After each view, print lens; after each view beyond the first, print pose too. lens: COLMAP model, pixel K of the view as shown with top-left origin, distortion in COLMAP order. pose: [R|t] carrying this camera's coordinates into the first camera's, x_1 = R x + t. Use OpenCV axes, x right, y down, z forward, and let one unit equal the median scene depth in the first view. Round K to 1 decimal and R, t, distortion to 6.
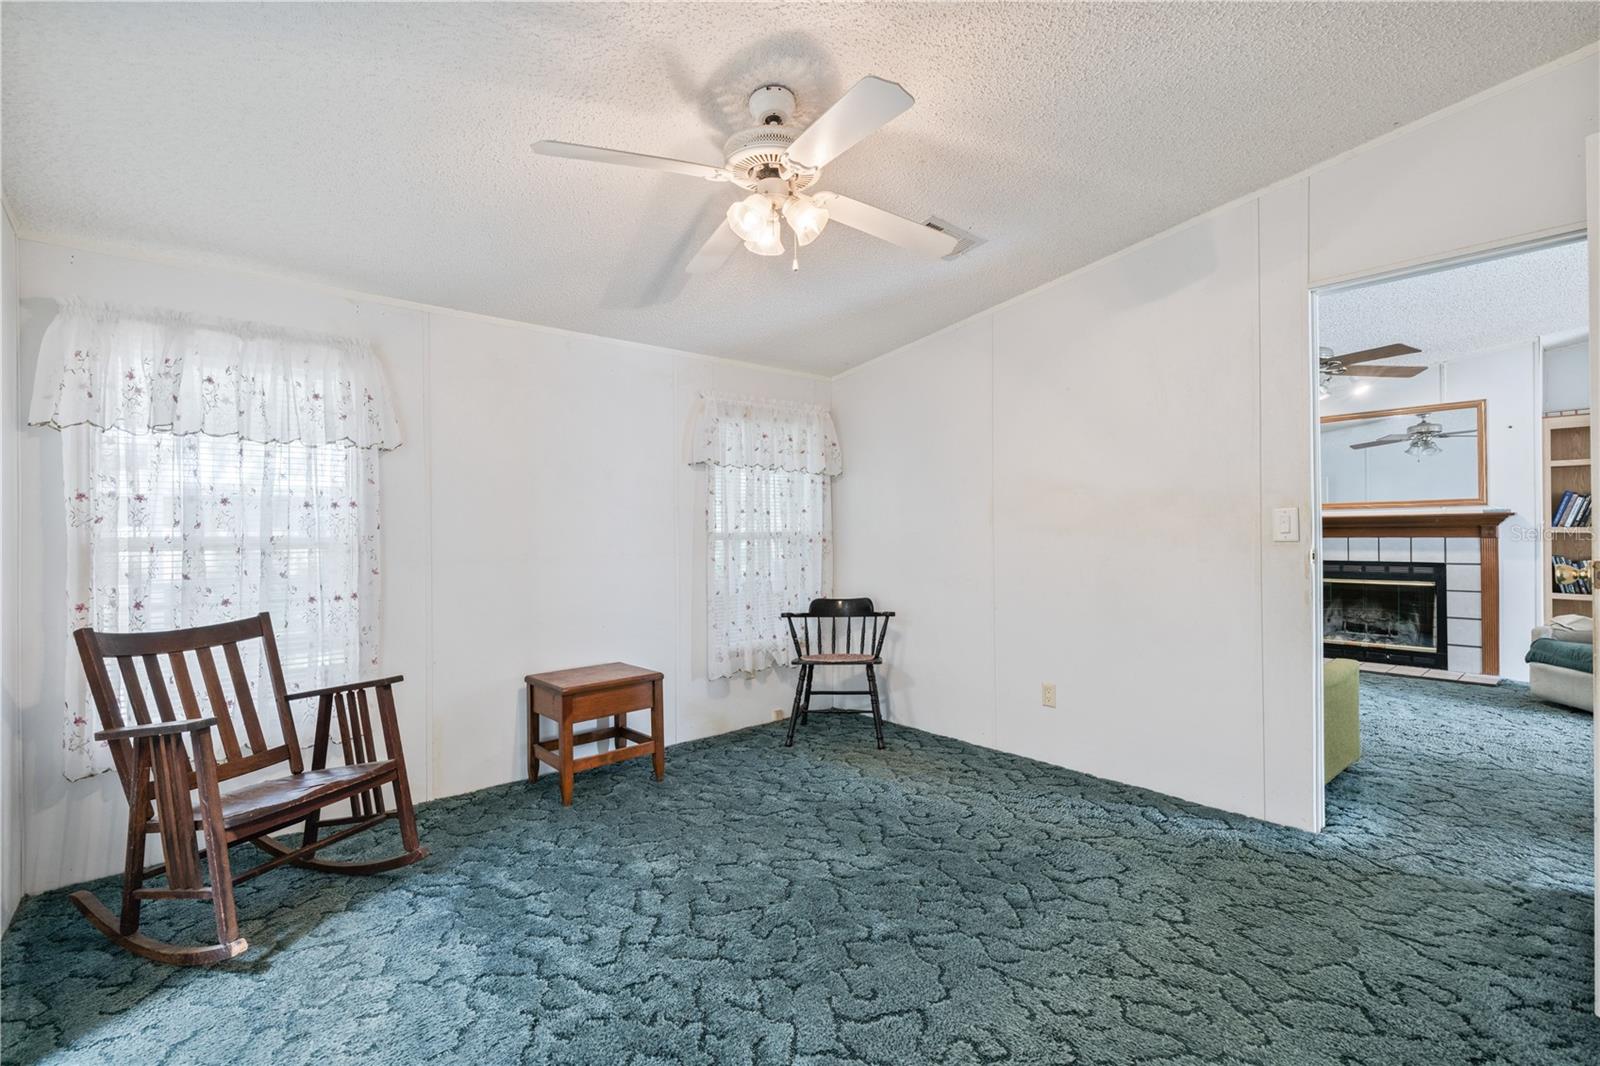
lens RADIAL K [[721.2, 0, 797.1], [0, 721.2, 527.1], [0, 0, 1]] dist [-0.005050, -0.000205]
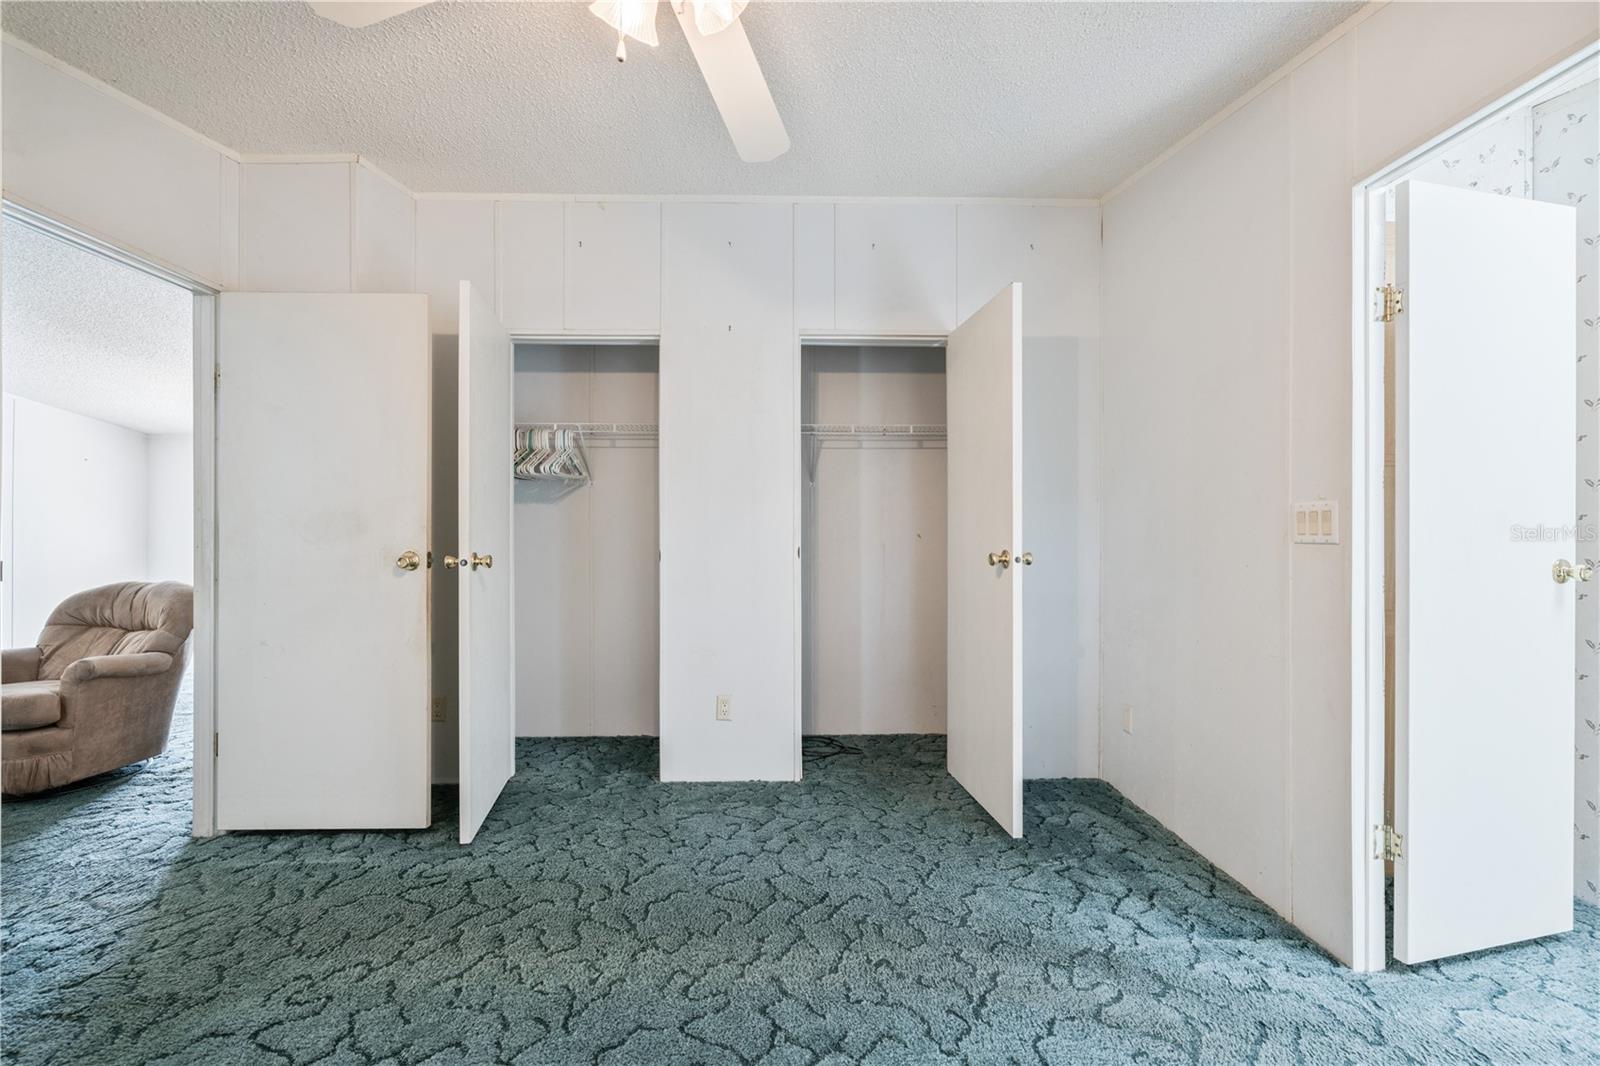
lens RADIAL K [[721.2, 0, 802.1], [0, 721.2, 531.3], [0, 0, 1]] dist [-0.005050, -0.000205]
pose [[-0.783825, 0.005304, 0.620959, -0.420579], [0.004988, 0.999985, -0.002245, 0.003883], [-0.620962, 0.001337, -0.783840, 1.240776]]
